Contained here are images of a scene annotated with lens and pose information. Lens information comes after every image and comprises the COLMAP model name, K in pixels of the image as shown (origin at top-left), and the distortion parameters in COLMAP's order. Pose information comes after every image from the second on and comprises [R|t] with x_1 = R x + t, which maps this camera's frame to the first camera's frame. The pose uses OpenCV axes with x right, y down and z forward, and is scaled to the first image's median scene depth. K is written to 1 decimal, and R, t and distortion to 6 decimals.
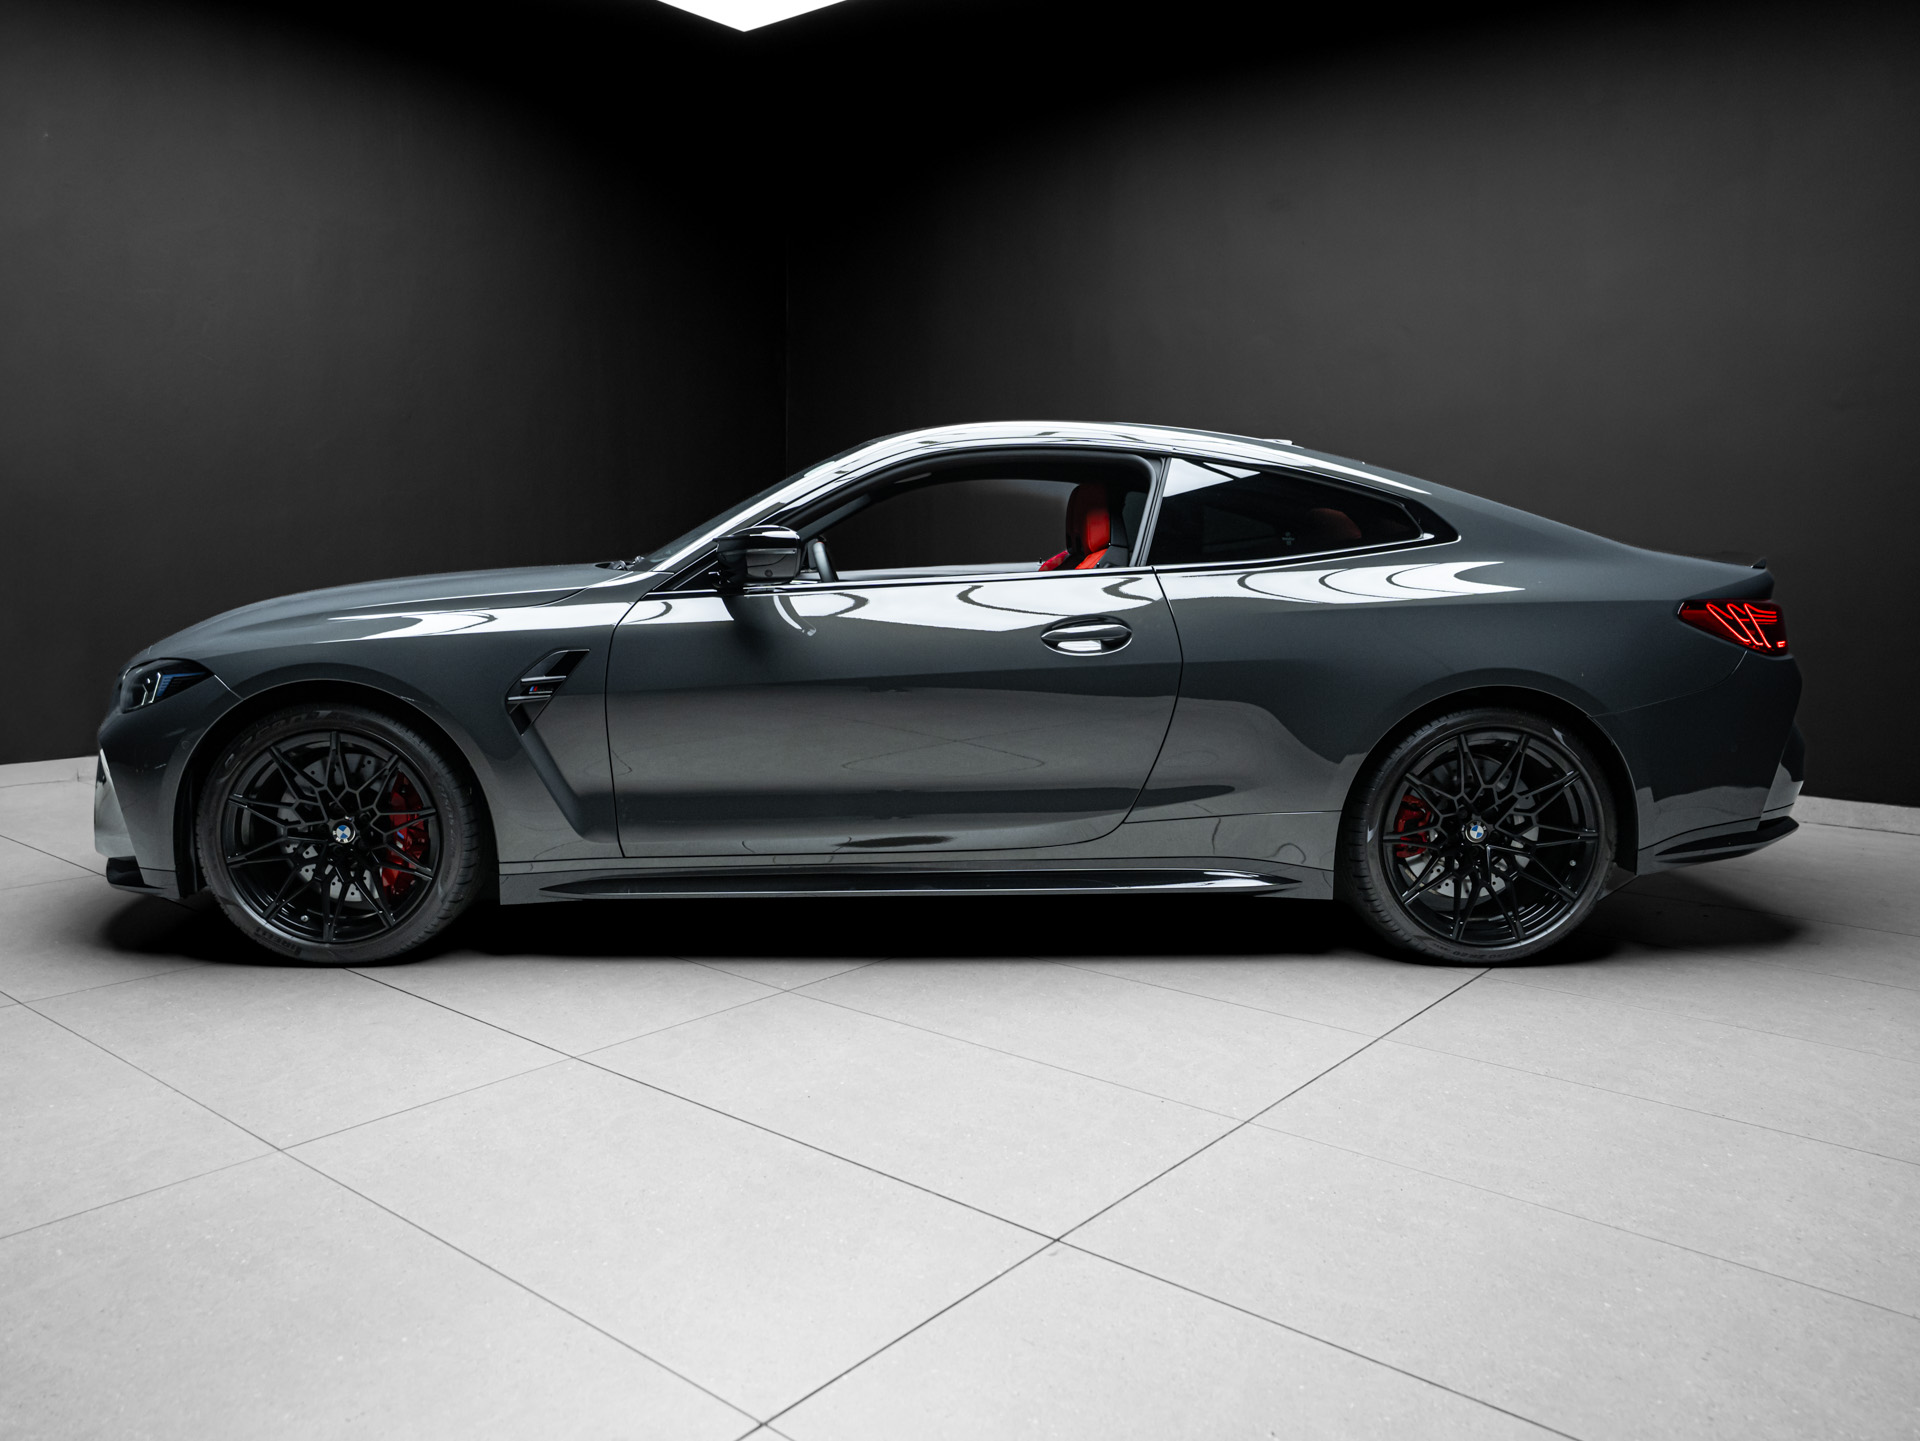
lens RADIAL K [[1441.0, 0, 960.0], [0, 1441.0, 720.5], [0, 0, 1]] dist [-0.027236, 0.063977]
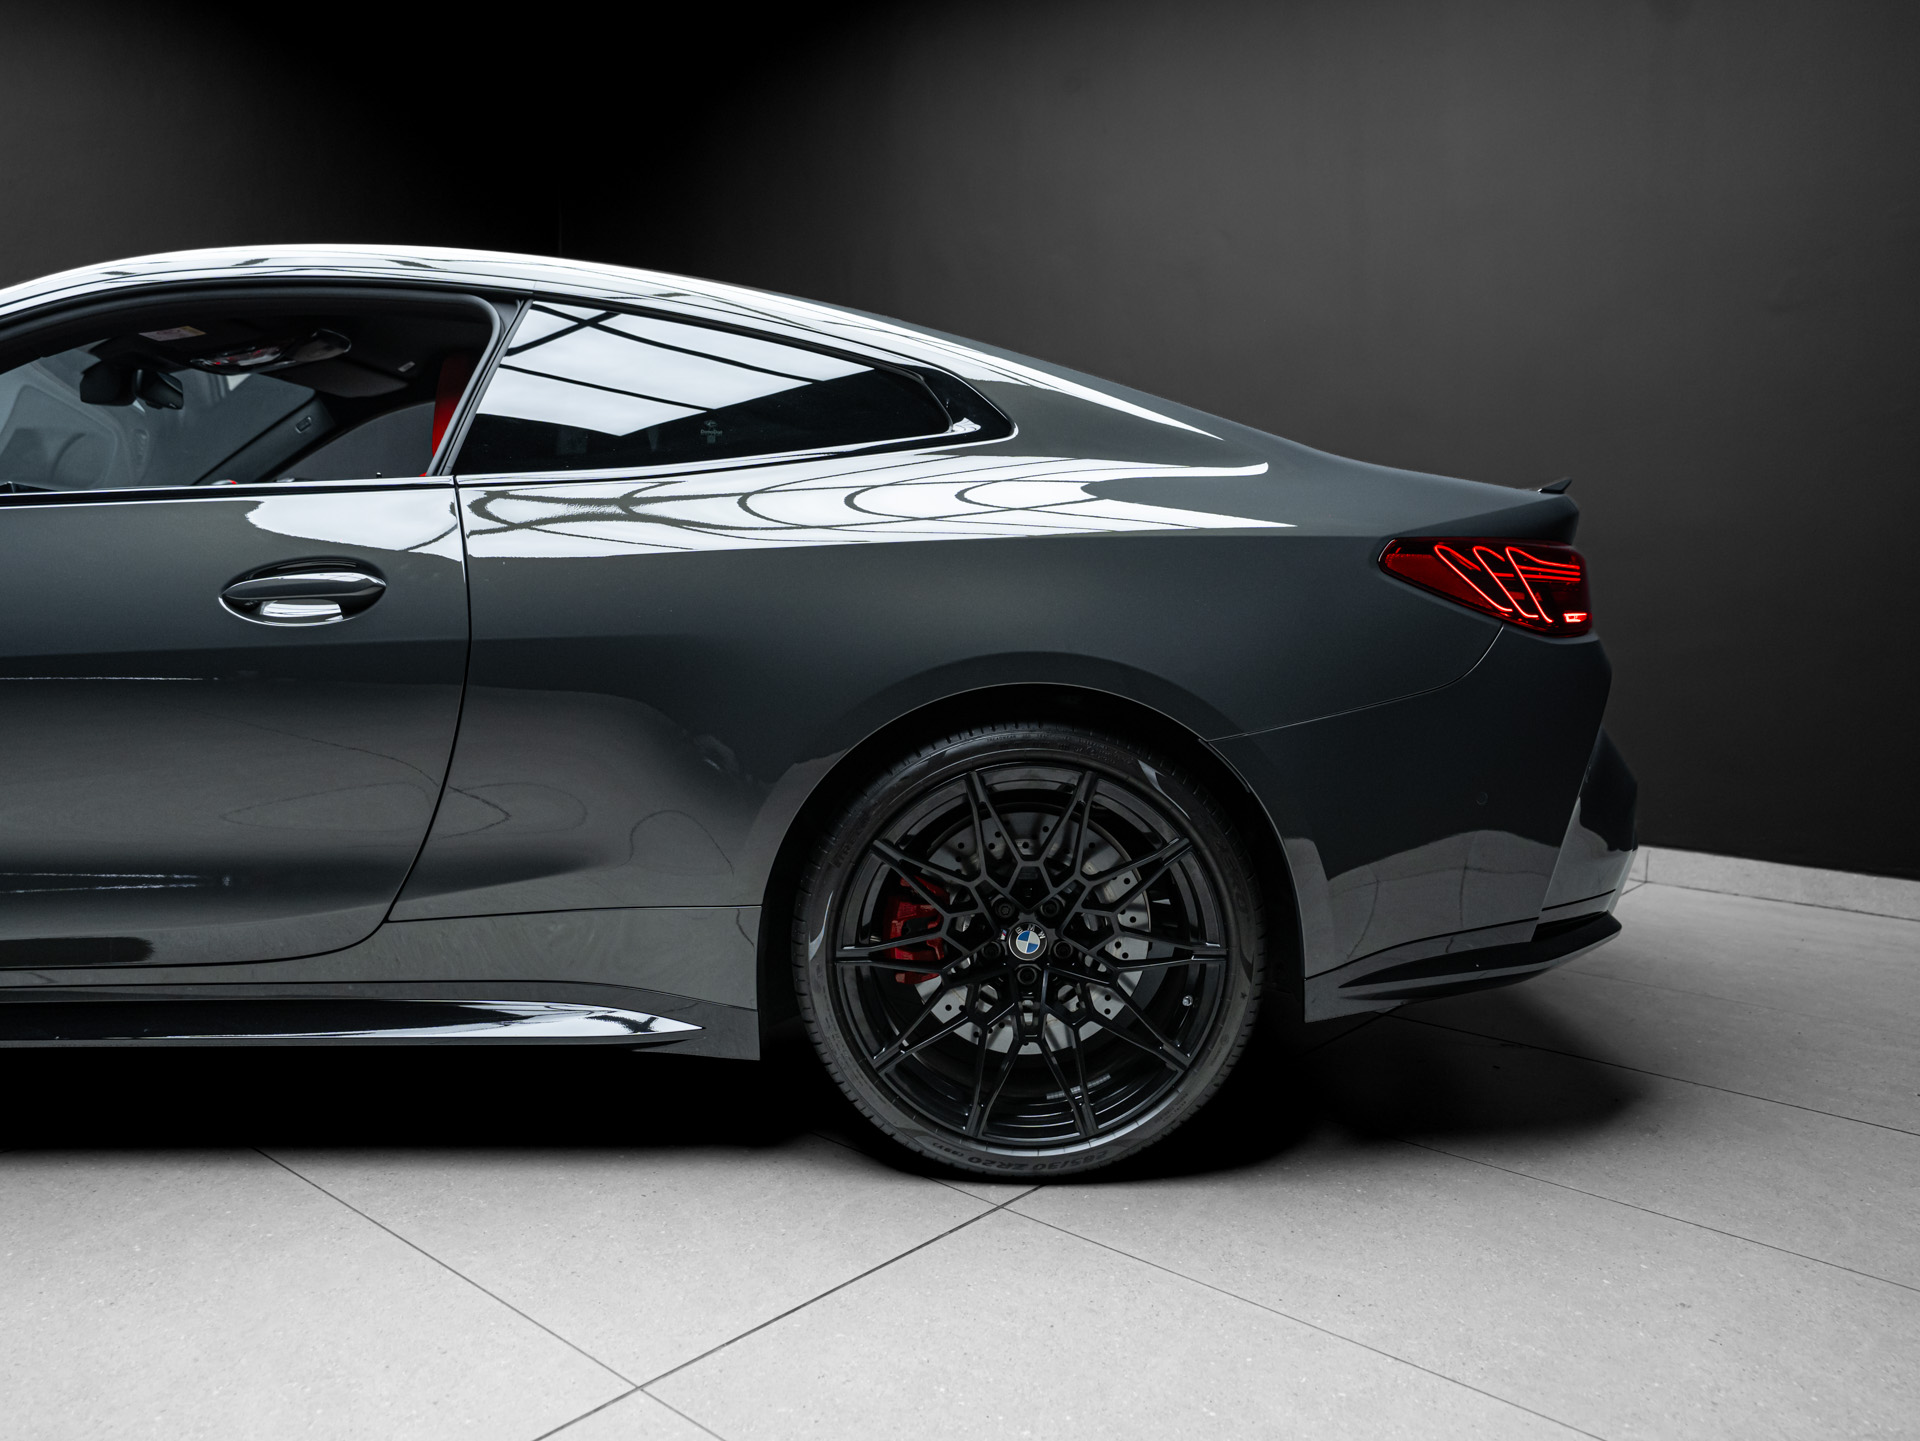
lens RADIAL K [[1441.0, 0, 960.0], [0, 1441.0, 720.5], [0, 0, 1]] dist [-0.027236, 0.063977]
pose [[0.999492, 0.006153, -0.031276, 0.363979], [-0.006739, 0.999803, -0.018644, 0.000495], [0.031155, 0.018846, 0.999337, 0.443030]]
